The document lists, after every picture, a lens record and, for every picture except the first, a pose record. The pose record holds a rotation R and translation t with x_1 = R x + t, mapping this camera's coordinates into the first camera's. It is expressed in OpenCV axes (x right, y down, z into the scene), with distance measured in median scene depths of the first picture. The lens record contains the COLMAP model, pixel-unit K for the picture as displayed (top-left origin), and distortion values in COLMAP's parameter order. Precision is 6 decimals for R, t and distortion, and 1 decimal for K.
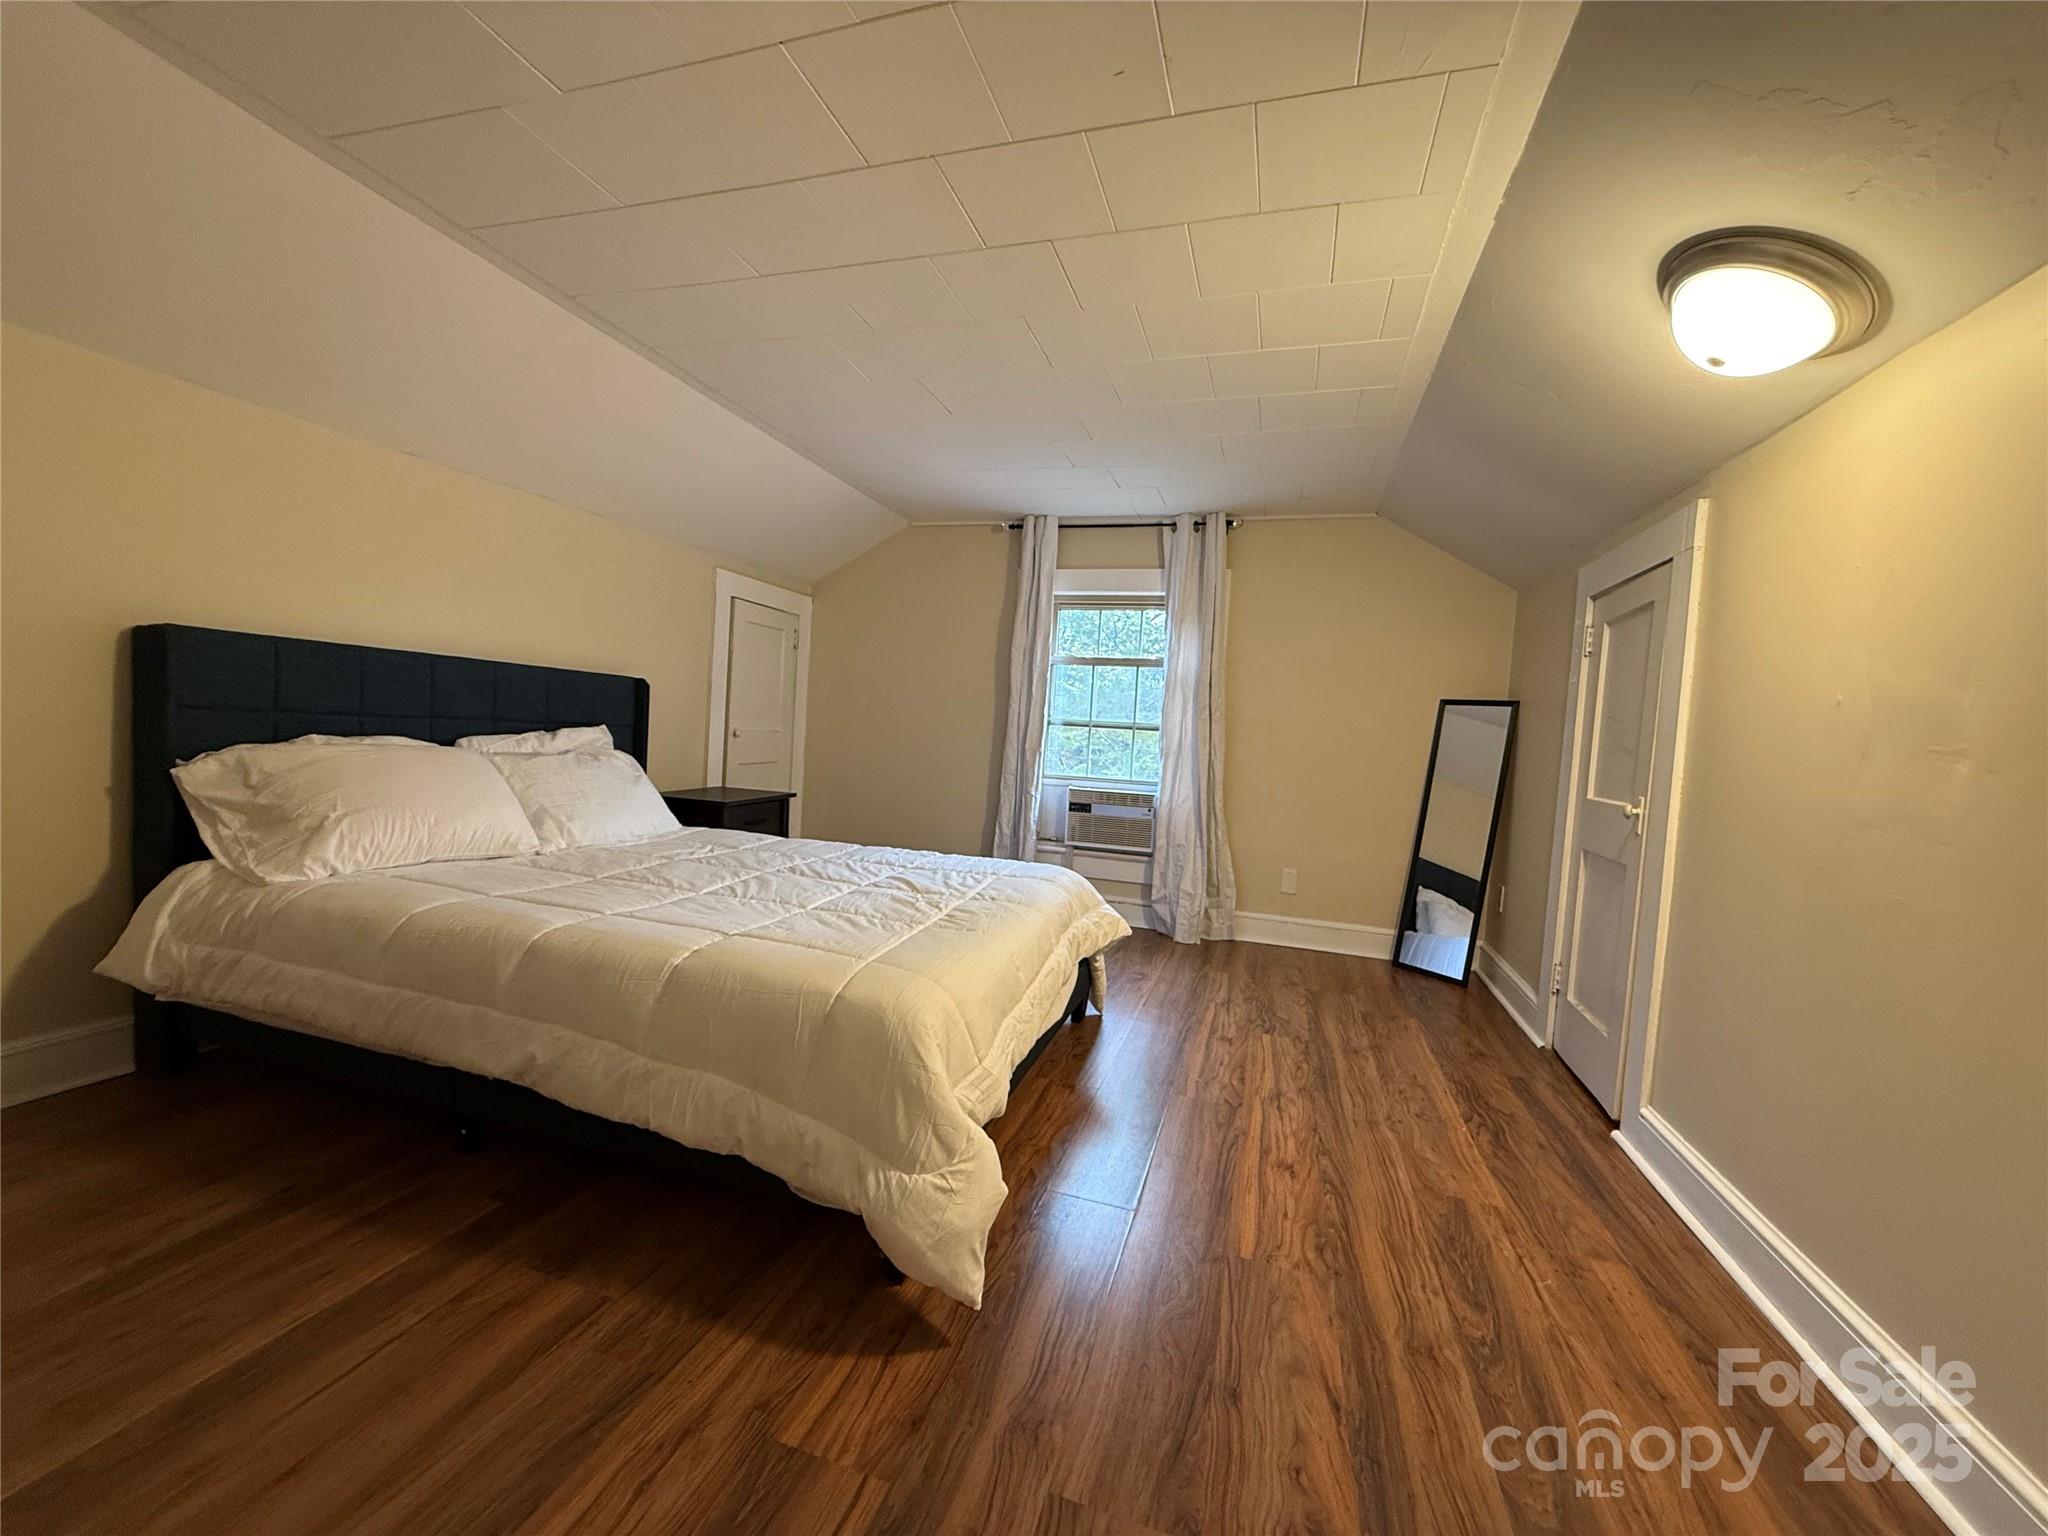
lens RADIAL K [[813.7, 0, 1018.7], [0, 813.7, 771.6], [0, 0, 1]] dist [-0.001328, 0.000169]
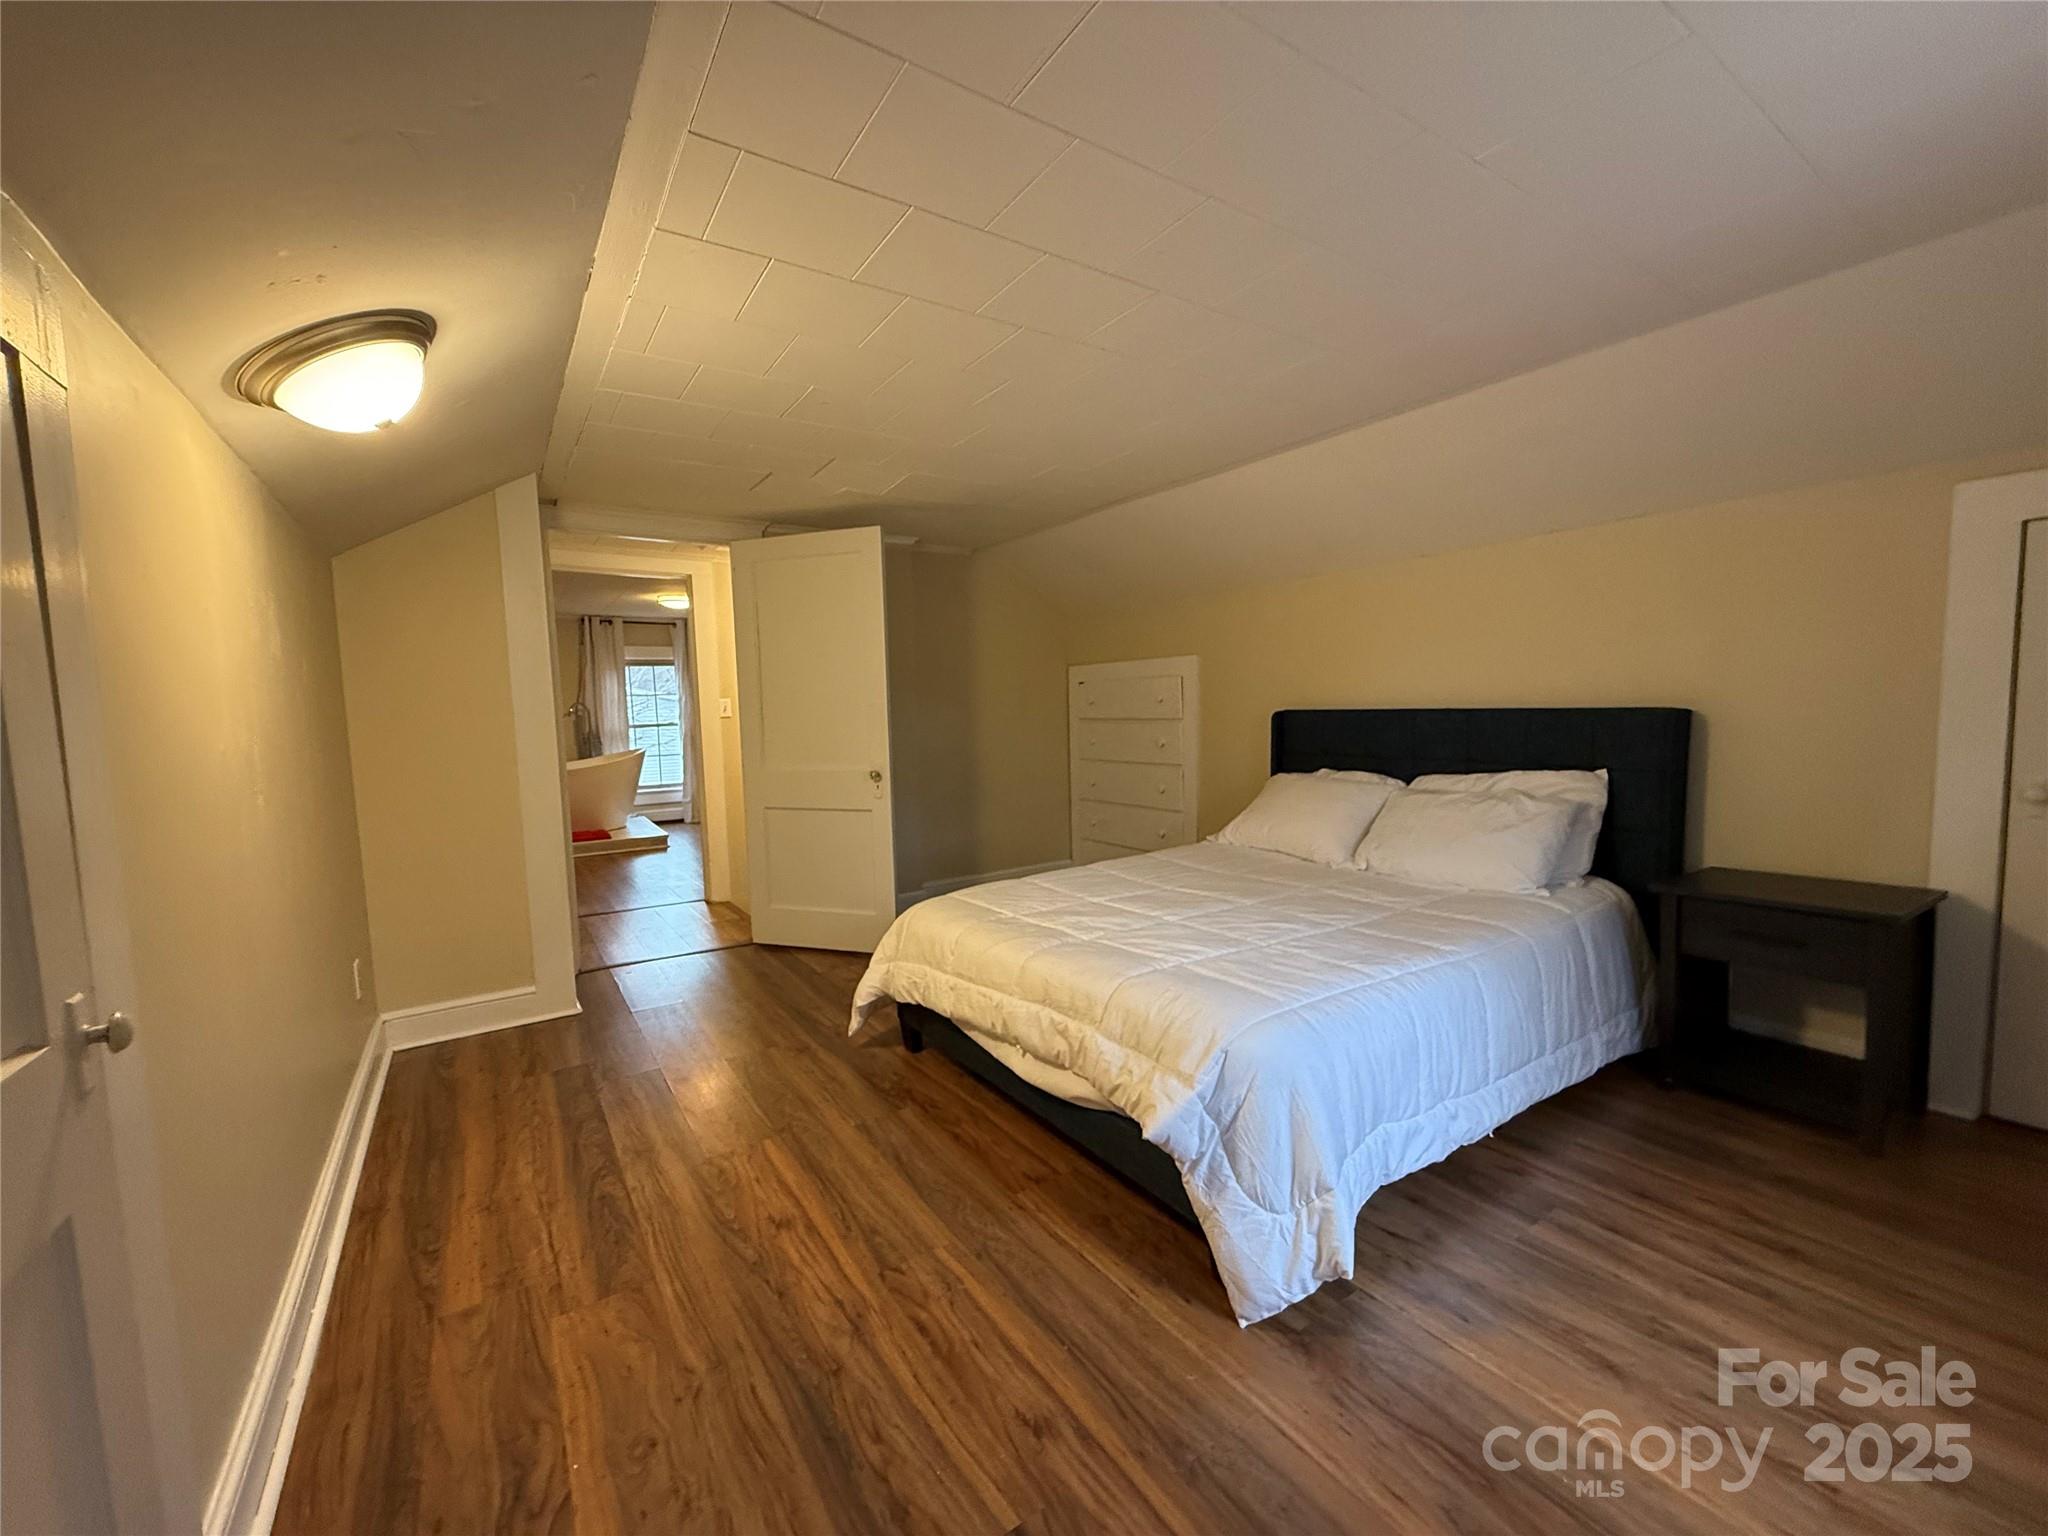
lens RADIAL K [[813.7, 0, 1018.7], [0, 813.7, 771.6], [0, 0, 1]] dist [-0.001328, 0.000169]
pose [[-0.627234, 0.017296, -0.778639, 0.868733], [-0.052609, 0.996529, 0.064516, -0.127367], [0.777052, 0.081430, -0.624147, 1.720661]]
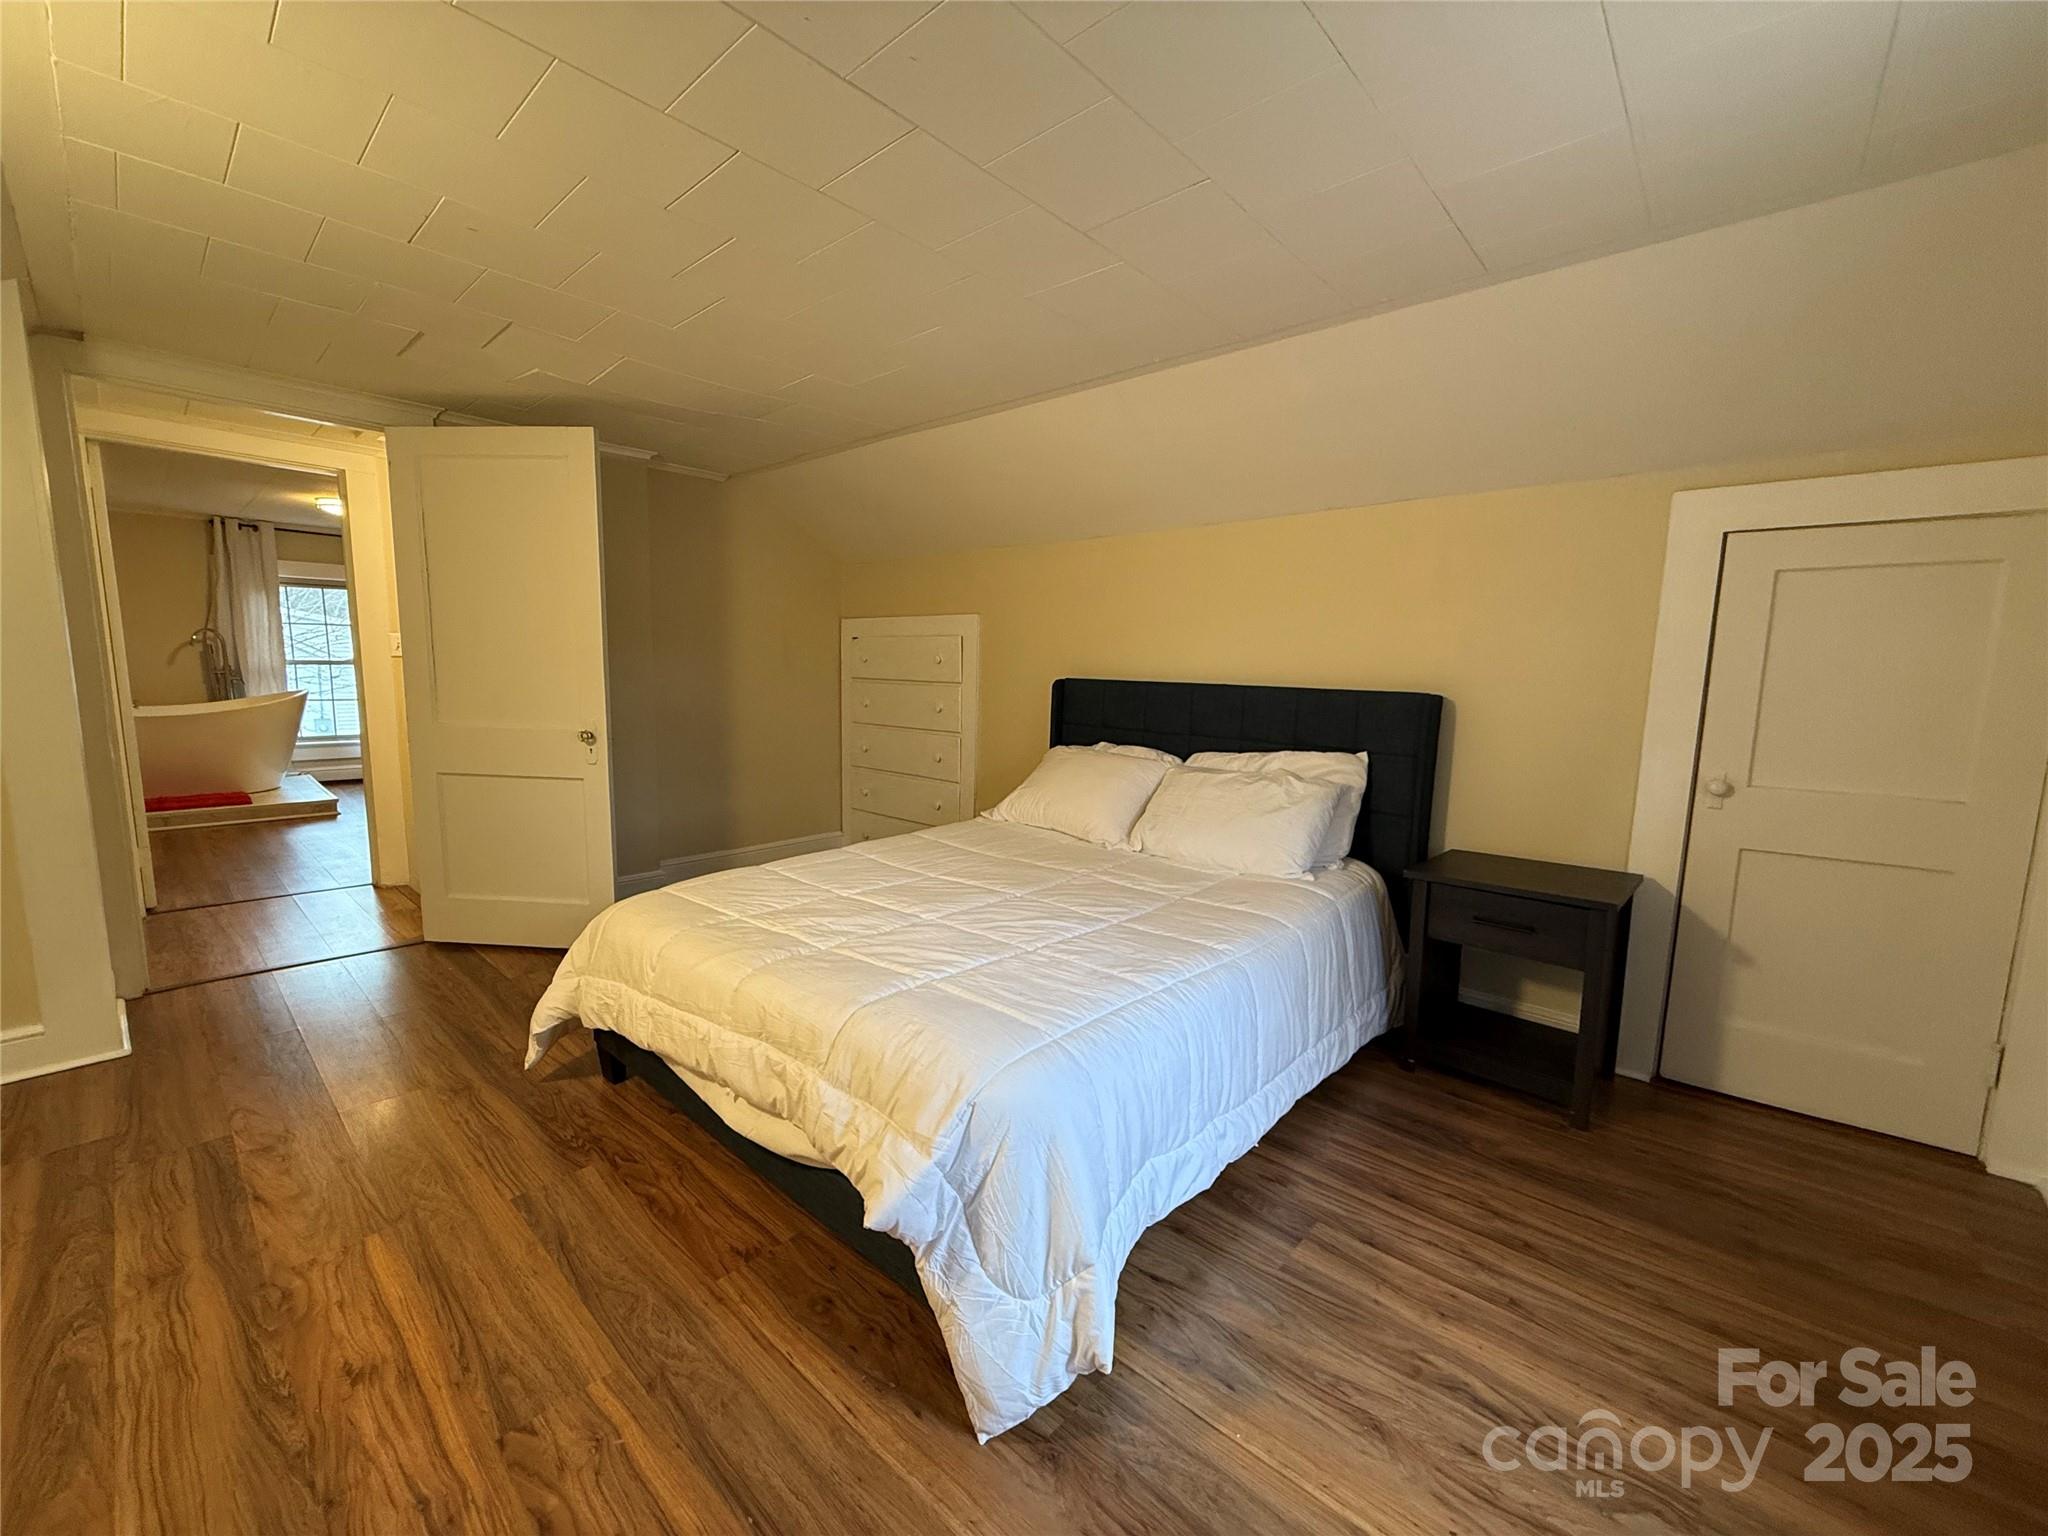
lens RADIAL K [[813.7, 0, 1018.7], [0, 813.7, 771.6], [0, 0, 1]] dist [-0.001328, 0.000169]
pose [[-0.412815, 0.048156, -0.909541, 0.678398], [-0.093875, 0.991034, 0.095078, -0.137505], [0.905964, 0.124632, -0.404593, 1.661738]]
